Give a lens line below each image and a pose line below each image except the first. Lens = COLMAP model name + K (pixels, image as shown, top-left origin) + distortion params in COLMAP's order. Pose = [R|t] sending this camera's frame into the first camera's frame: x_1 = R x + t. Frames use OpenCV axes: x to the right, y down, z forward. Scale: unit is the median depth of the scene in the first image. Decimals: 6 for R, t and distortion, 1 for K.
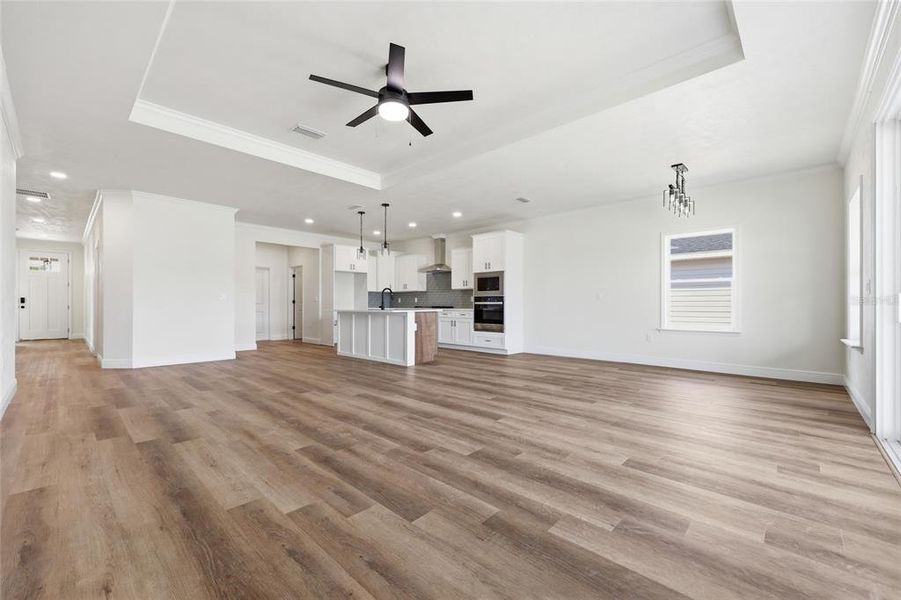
lens RADIAL K [[369.3, 0, 449.6], [0, 369.3, 302.6], [0, 0, 1]] dist [-0.002111, 0.000698]
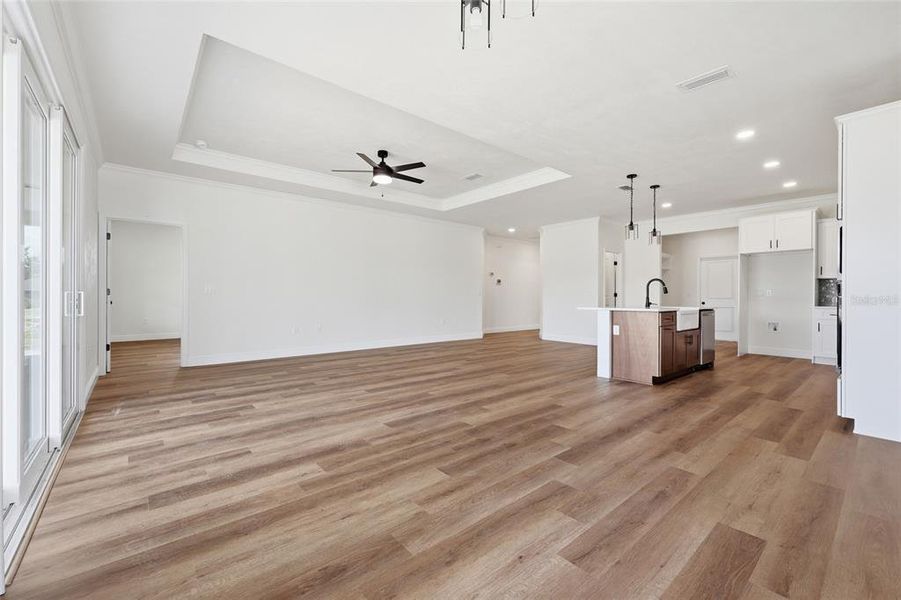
lens RADIAL K [[369.3, 0, 447.6], [0, 369.3, 295.8], [0, 0, 1]] dist [-0.002111, 0.000698]
pose [[-0.114243, -0.001369, -0.993452, 0.591050], [0.004329, 0.999989, -0.001876, -0.004149], [0.993443, -0.004515, -0.114236, 0.615948]]
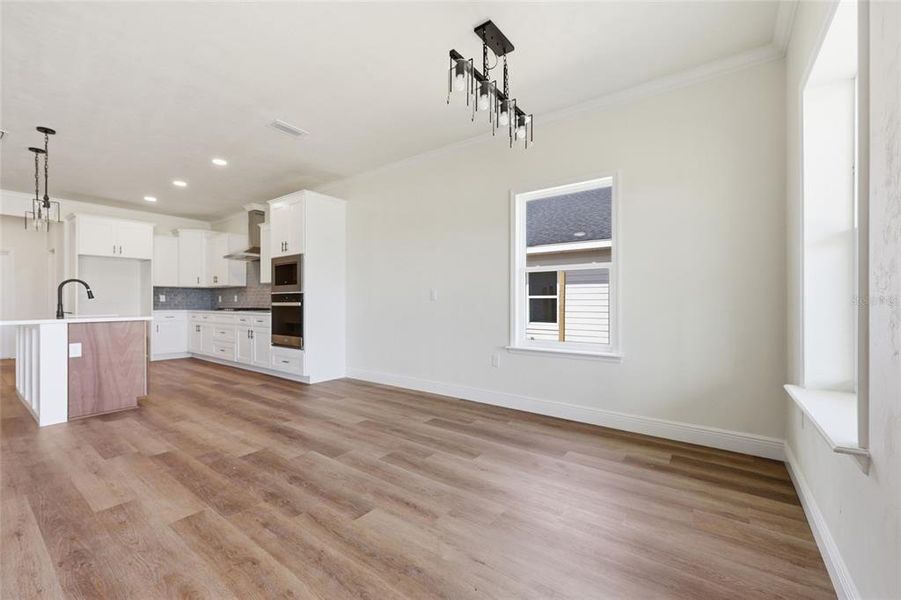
lens RADIAL K [[369.3, 0, 450.4], [0, 369.3, 300.2], [0, 0, 1]] dist [-0.002111, 0.000698]
pose [[0.992800, -0.000896, 0.119781, 0.325941], [0.000648, 0.999998, 0.002113, -0.006623], [-0.119783, -0.002021, 0.992798, 0.328407]]
